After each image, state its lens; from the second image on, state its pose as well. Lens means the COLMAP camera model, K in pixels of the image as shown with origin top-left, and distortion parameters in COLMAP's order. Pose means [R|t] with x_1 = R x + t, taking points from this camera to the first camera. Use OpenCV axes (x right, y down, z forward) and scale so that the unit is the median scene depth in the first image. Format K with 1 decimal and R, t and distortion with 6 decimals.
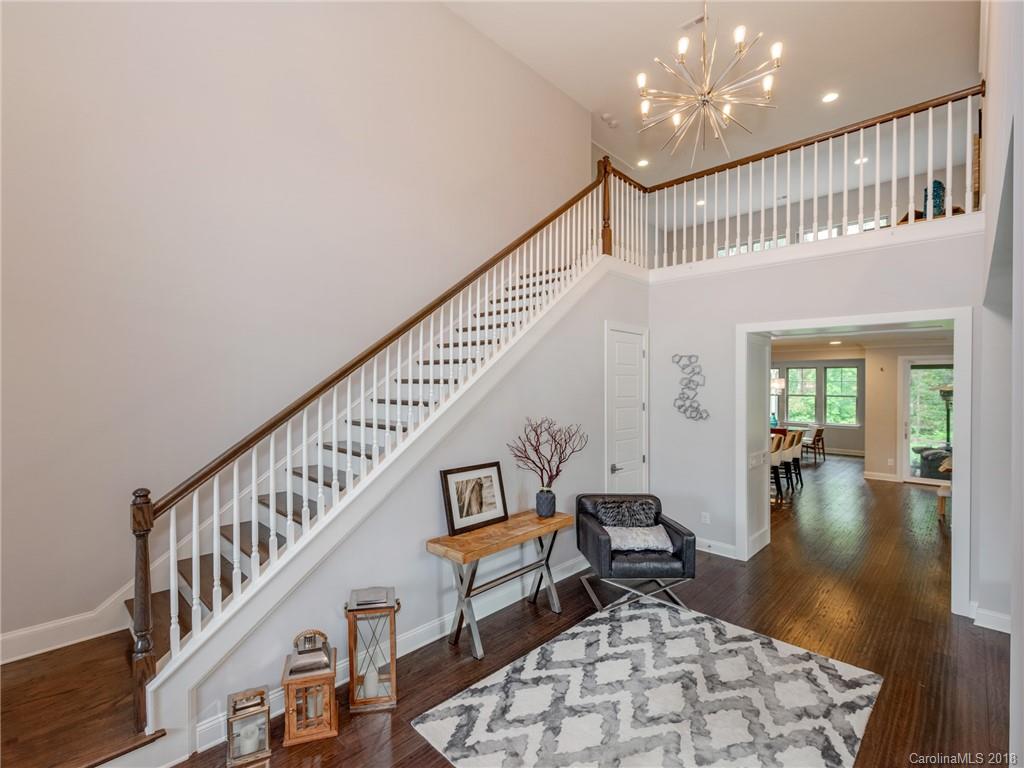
lens RADIAL K [[469.7, 0, 519.1], [0, 469.7, 385.8], [0, 0, 1]] dist [0.006462, -0.001080]
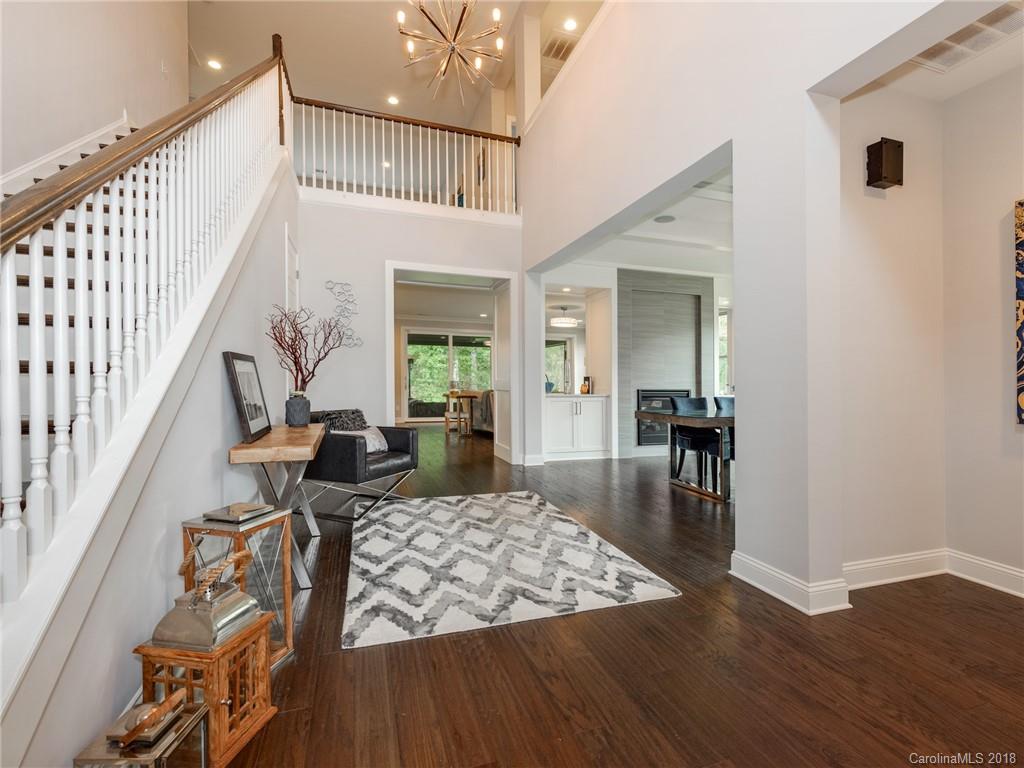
lens RADIAL K [[469.7, 0, 520.3], [0, 469.7, 380.8], [0, 0, 1]] dist [0.006462, -0.001080]
pose [[0.450123, -0.017029, 0.892804, -0.617401], [0.023749, 0.999693, 0.007094, 0.242771], [-0.892651, 0.018011, 0.450389, 0.334529]]
